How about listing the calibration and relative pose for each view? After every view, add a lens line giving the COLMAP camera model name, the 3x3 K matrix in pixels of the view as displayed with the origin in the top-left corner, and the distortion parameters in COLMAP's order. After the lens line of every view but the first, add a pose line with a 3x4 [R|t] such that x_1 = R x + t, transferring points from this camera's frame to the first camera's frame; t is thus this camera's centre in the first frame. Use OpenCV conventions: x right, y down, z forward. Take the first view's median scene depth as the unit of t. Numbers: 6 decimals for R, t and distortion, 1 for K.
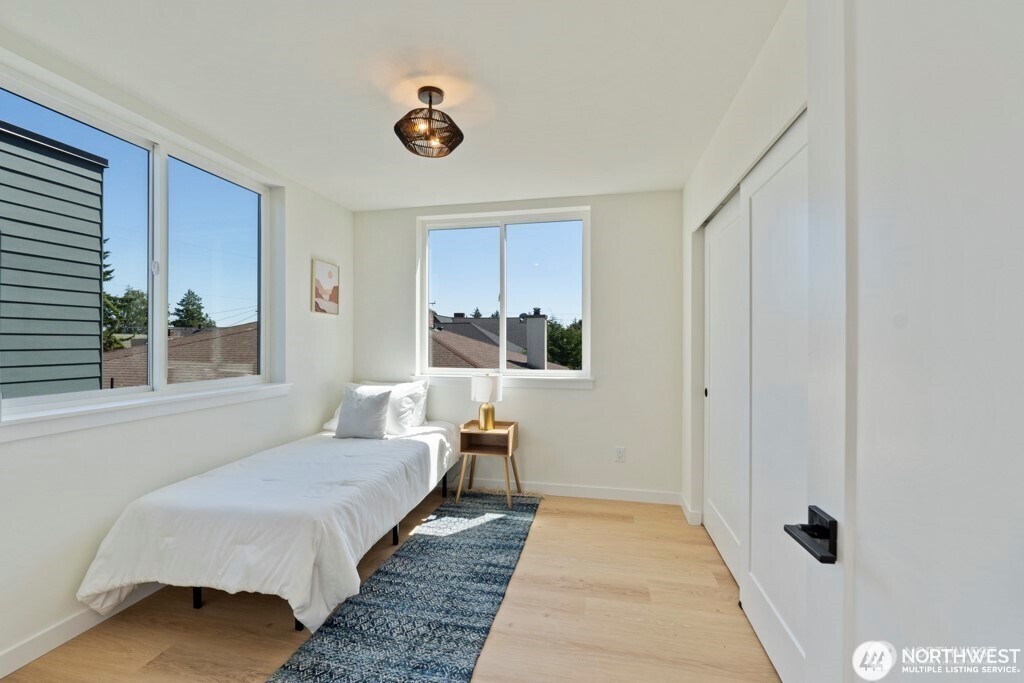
lens RADIAL K [[428.6, 0, 529.9], [0, 428.6, 342.7], [0, 0, 1]] dist [-0.004815, -0.000754]
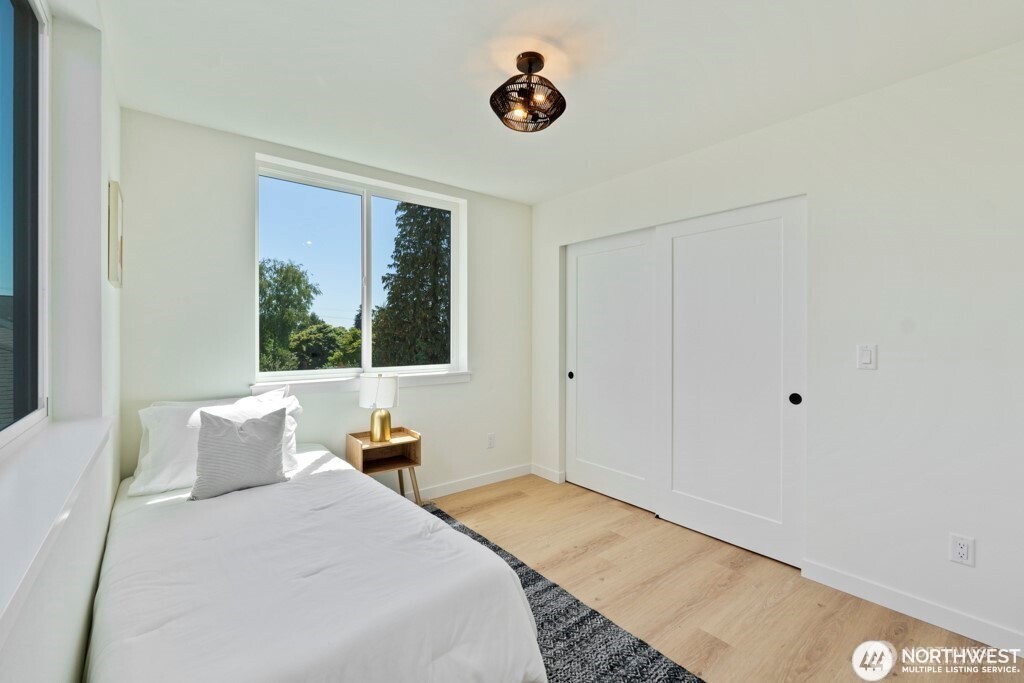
lens RADIAL K [[428.6, 0, 517.0], [0, 428.6, 337.5], [0, 0, 1]] dist [-0.004815, -0.000754]
pose [[0.645109, -0.004565, 0.764077, -0.614496], [0.001263, 0.999987, 0.004908, -0.001788], [-0.764090, -0.002202, 0.645106, 0.286274]]
